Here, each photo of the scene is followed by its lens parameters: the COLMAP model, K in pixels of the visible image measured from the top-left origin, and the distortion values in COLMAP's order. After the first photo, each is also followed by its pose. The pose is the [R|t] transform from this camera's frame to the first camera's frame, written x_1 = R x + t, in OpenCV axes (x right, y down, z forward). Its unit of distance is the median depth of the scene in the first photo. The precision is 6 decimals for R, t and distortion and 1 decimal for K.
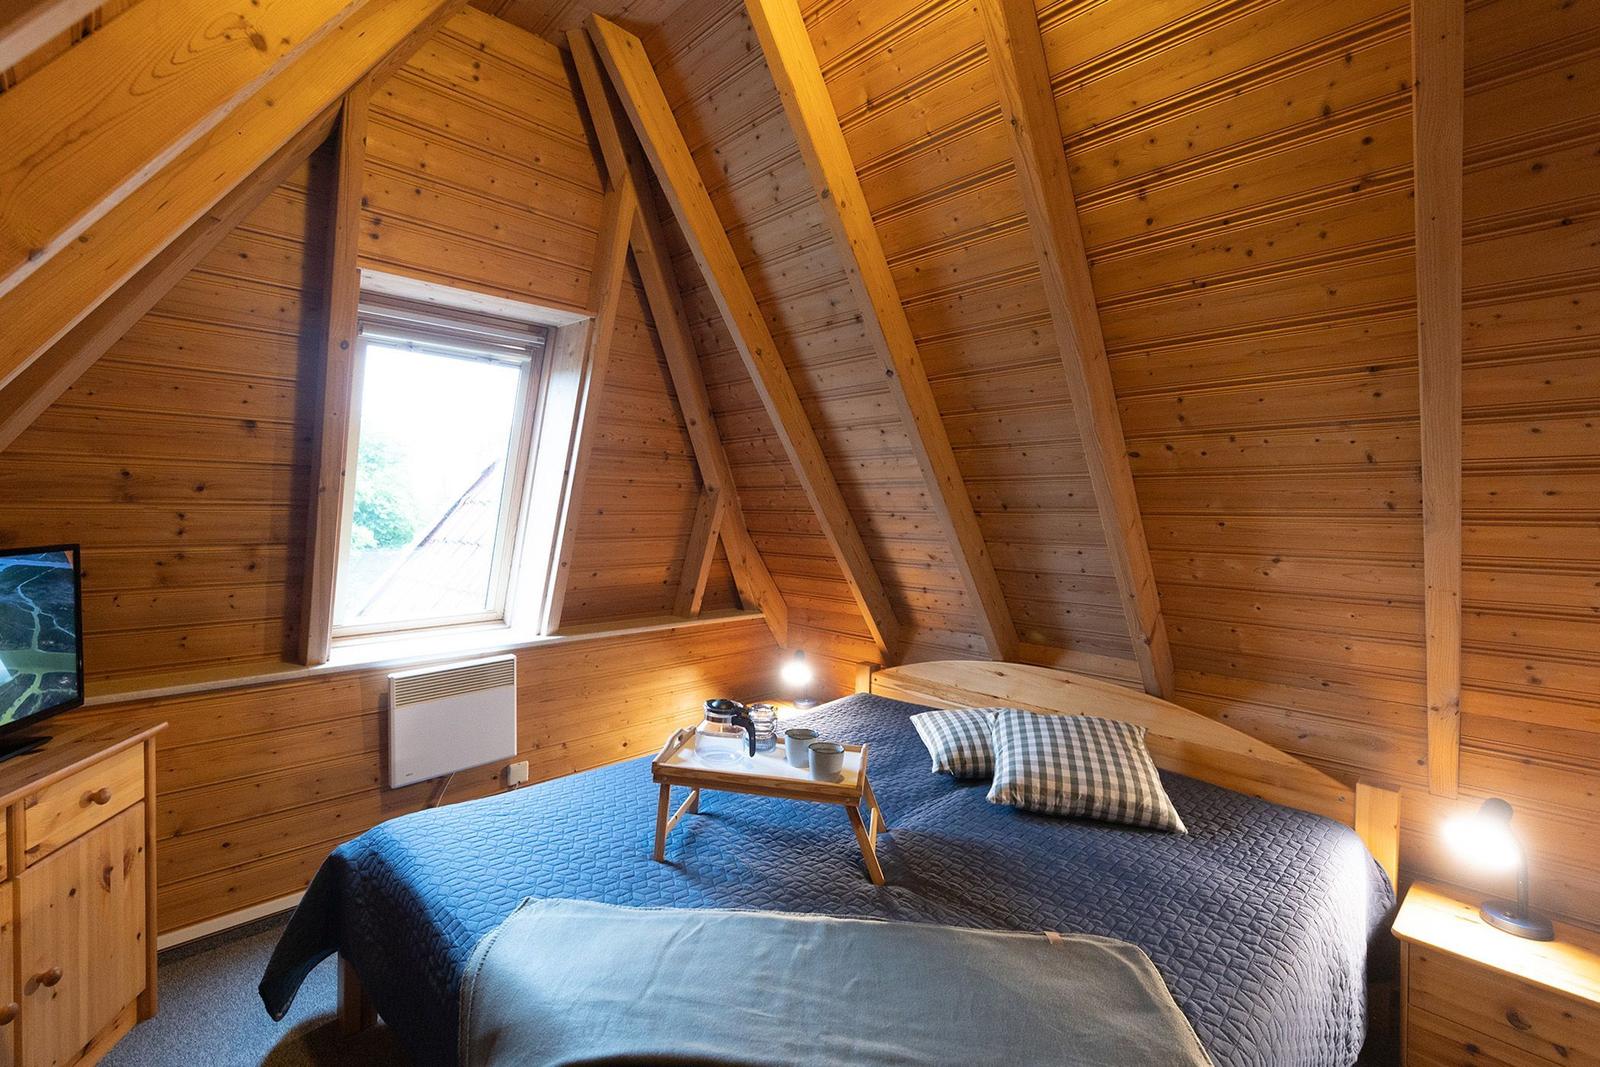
lens RADIAL K [[657.8, 0, 794.2], [0, 657.8, 542.6], [0, 0, 1]] dist [0.000652, -0.000192]
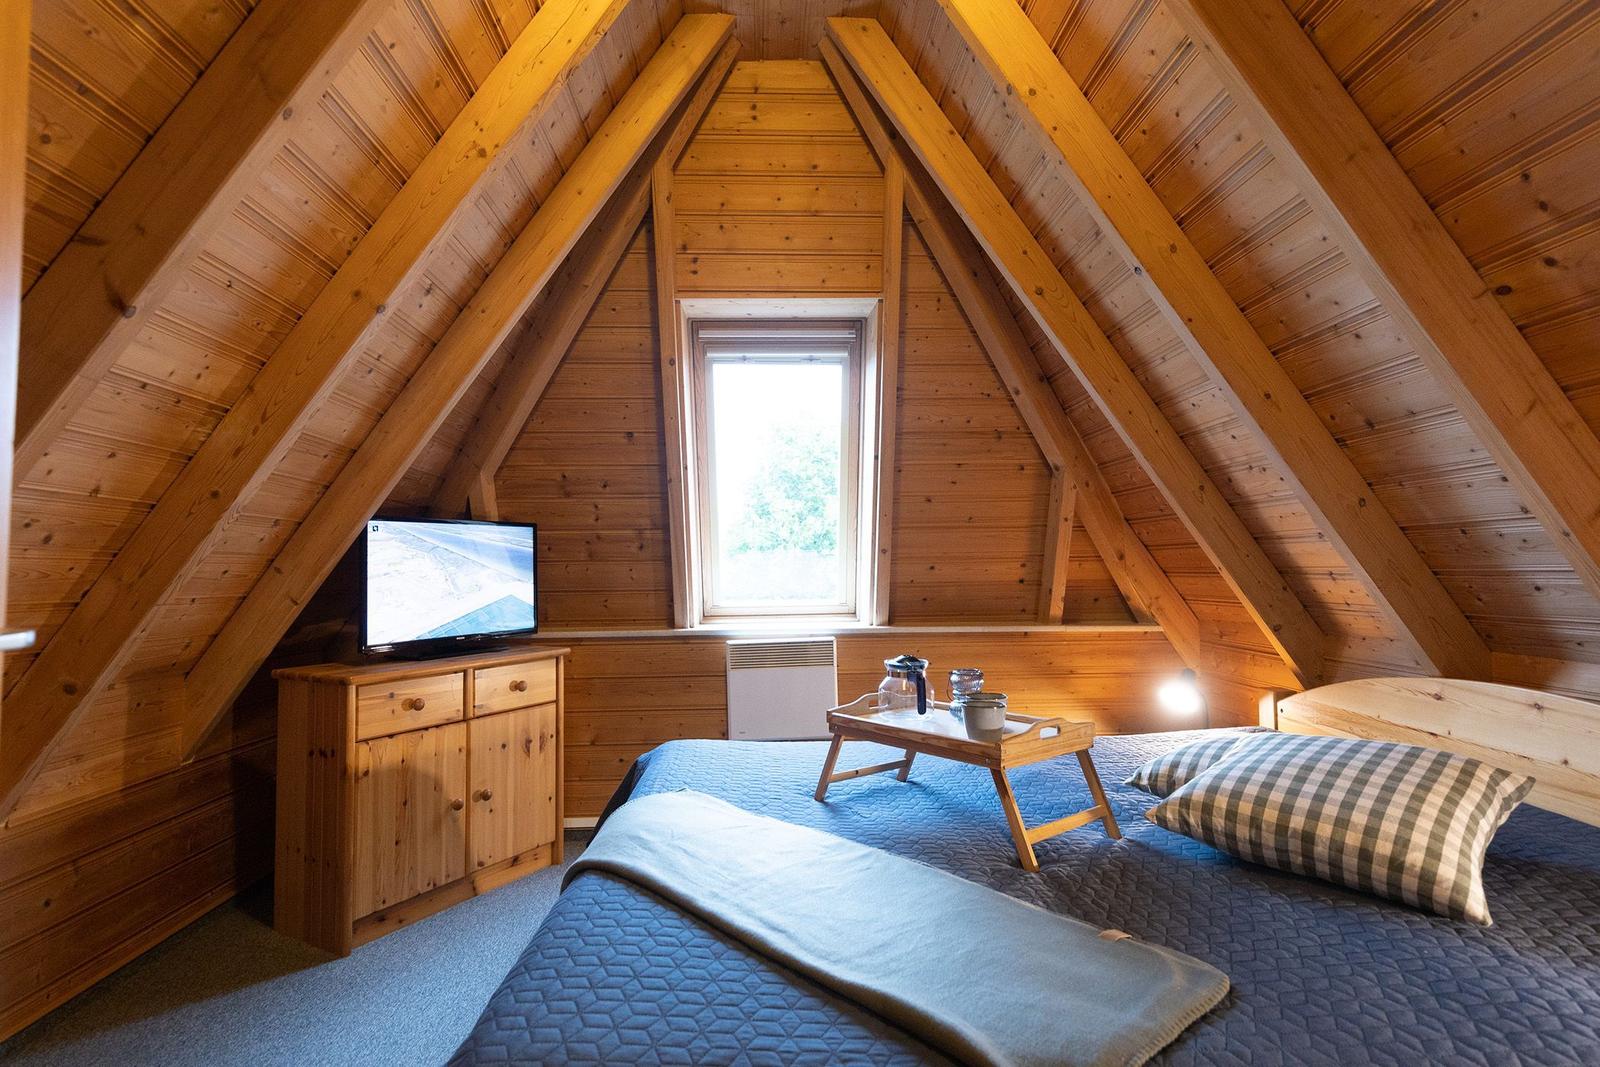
lens RADIAL K [[753.4, 0, 800.0], [0, 753.4, 533.5], [0, 0, 1]] dist [0.002837, -0.000048]
pose [[0.772910, -0.041261, -0.633173, 0.334170], [-0.003428, 0.997597, -0.069194, 0.104422], [0.634507, 0.055651, 0.770911, 0.049644]]
